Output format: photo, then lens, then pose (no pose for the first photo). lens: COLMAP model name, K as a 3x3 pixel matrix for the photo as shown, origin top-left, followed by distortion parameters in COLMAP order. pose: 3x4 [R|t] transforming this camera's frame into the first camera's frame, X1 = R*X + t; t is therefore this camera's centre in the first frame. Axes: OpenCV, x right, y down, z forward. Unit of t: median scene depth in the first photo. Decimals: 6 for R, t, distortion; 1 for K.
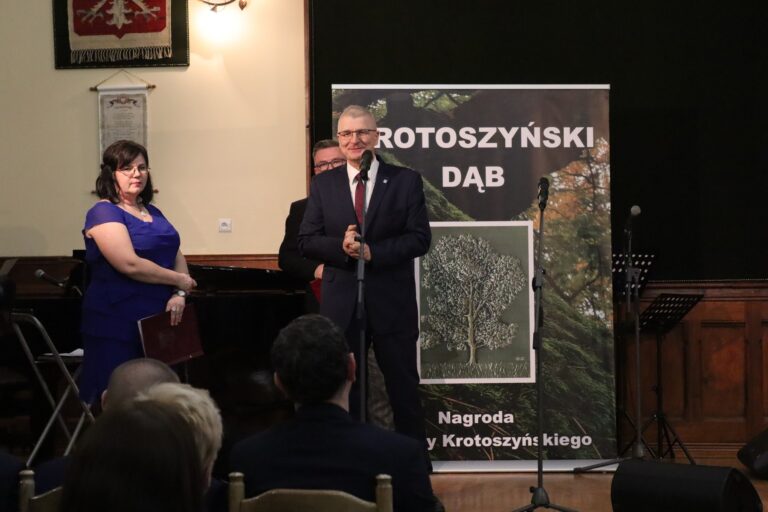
lens RADIAL K [[1818.3, 0, 389.2], [0, 1818.3, 254.8], [0, 0, 1]] dist [0.067308, 0.249774]
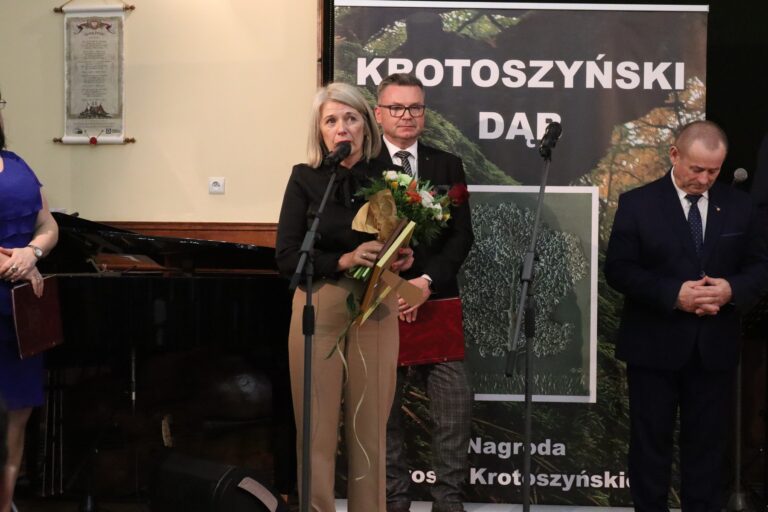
lens RADIAL K [[1818.3, 0, 389.2], [0, 1818.3, 254.8], [0, 0, 1]] dist [0.067308, 0.249774]
pose [[0.996156, 0.024644, -0.084061, 0.056745], [-0.023392, 0.999601, 0.015849, -0.000465], [0.084418, -0.013821, 0.996335, 0.246489]]
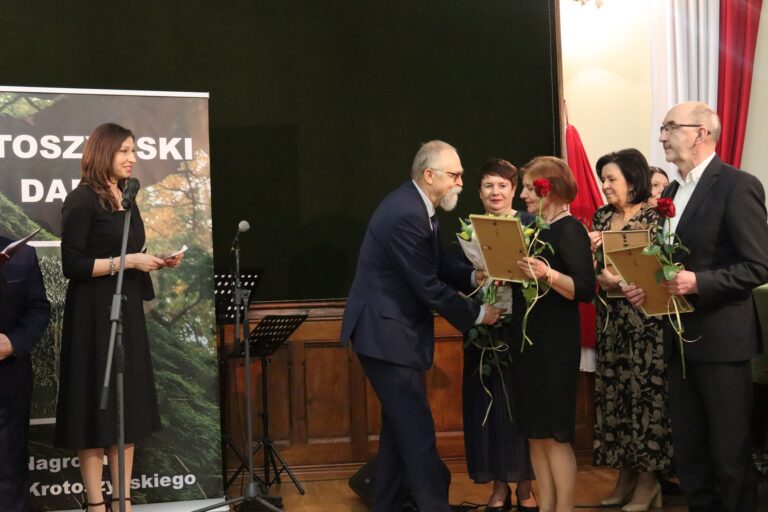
lens RADIAL K [[1185.2, 0, 384.9], [0, 1185.2, 261.7], [0, 0, 1]] dist [-0.016197, 0.080666]
pose [[0.961324, -0.014107, 0.275059, 0.040248], [0.018004, 0.999770, -0.011648, 0.001535], [-0.274831, 0.016150, 0.961357, 0.397725]]
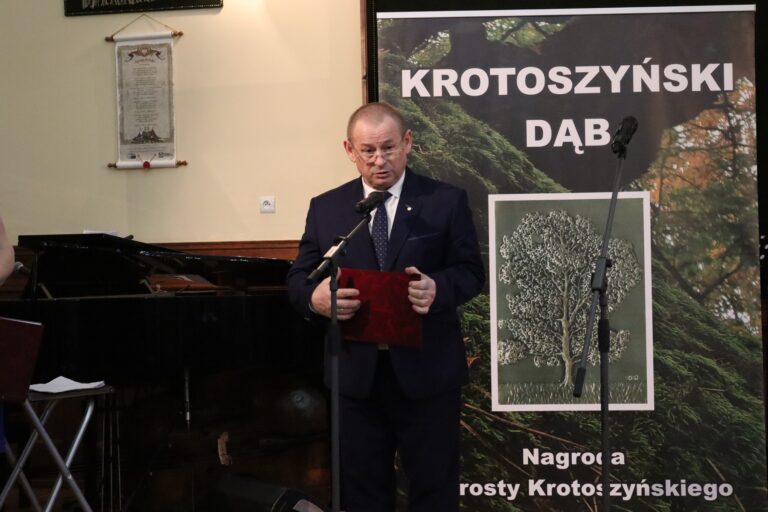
lens RADIAL K [[1577.2, 0, 384.0], [0, 1577.2, 256.0], [0, 0, 1]] dist [0.034745, 0.202519]
pose [[0.993329, -0.007109, -0.115100, 0.045410], [0.008033, 0.999939, 0.007568, 0.001939], [0.115039, -0.008442, 0.993325, 0.349516]]
